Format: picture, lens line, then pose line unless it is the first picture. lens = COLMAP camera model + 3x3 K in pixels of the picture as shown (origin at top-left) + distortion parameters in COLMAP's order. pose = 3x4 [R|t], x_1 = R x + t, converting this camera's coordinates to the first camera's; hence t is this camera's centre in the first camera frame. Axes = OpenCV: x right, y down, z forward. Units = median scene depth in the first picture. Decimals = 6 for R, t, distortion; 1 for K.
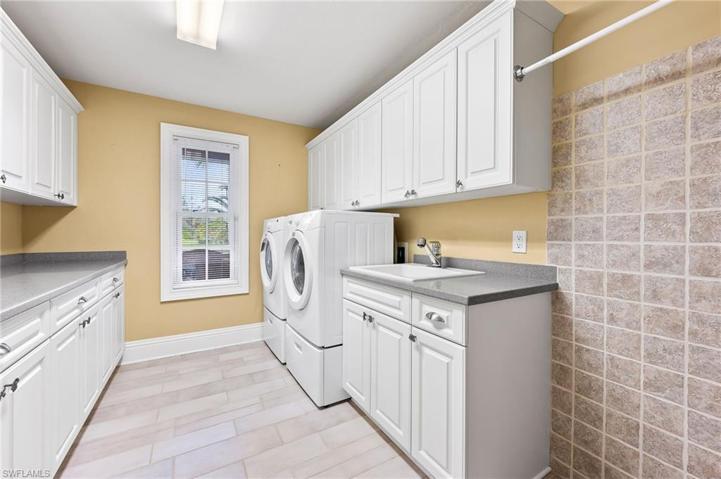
lens RADIAL K [[290.6, 0, 353.8], [0, 290.6, 238.8], [0, 0, 1]] dist [-0.000271, 0.000004]
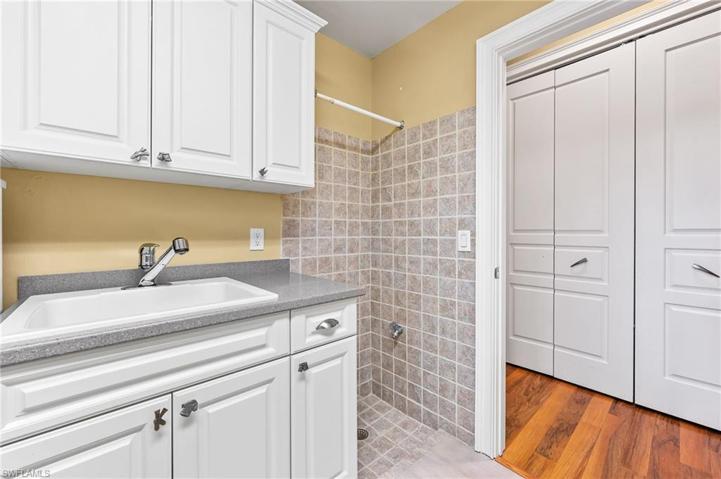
lens RADIAL K [[290.6, 0, 353.8], [0, 290.6, 238.8], [0, 0, 1]] dist [-0.000271, 0.000004]
pose [[-0.198003, -0.023855, 0.979911, -0.573053], [0.013225, 0.999548, 0.027006, -0.017178], [-0.980112, 0.018307, -0.197598, 1.024901]]
